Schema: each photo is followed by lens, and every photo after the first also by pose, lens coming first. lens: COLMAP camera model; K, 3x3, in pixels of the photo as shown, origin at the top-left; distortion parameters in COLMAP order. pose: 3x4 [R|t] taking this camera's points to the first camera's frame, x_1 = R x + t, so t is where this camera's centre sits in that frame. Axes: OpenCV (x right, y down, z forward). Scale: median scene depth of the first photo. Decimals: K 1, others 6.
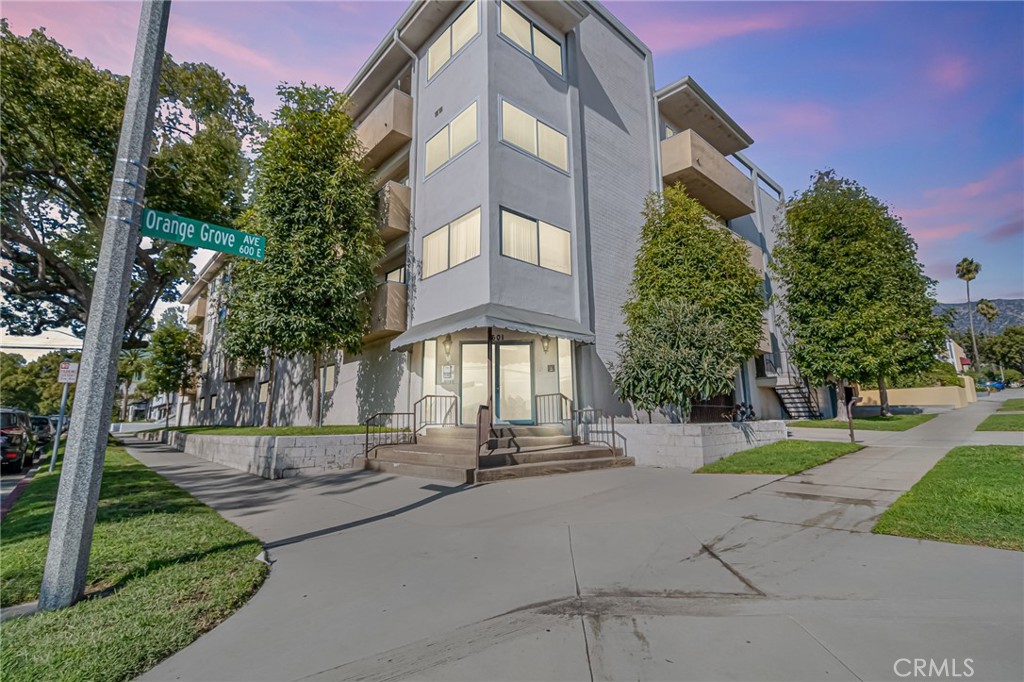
lens RADIAL K [[462.0, 0, 515.1], [0, 462.0, 334.4], [0, 0, 1]] dist [0.012970, -0.000095]
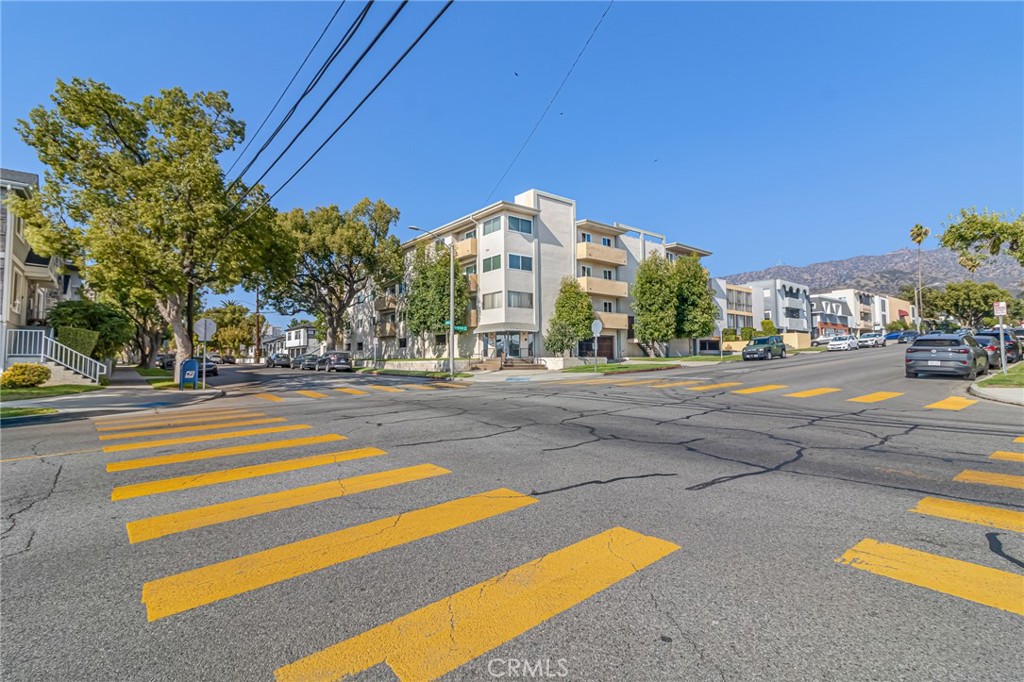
lens RADIAL K [[462.0, 0, 515.1], [0, 462.0, 334.4], [0, 0, 1]] dist [0.012970, -0.000095]
pose [[0.999602, 0.009633, -0.026517, 0.081484], [-0.006108, 0.991504, 0.129930, -0.333688], [0.027543, -0.129717, 0.991168, -1.877890]]
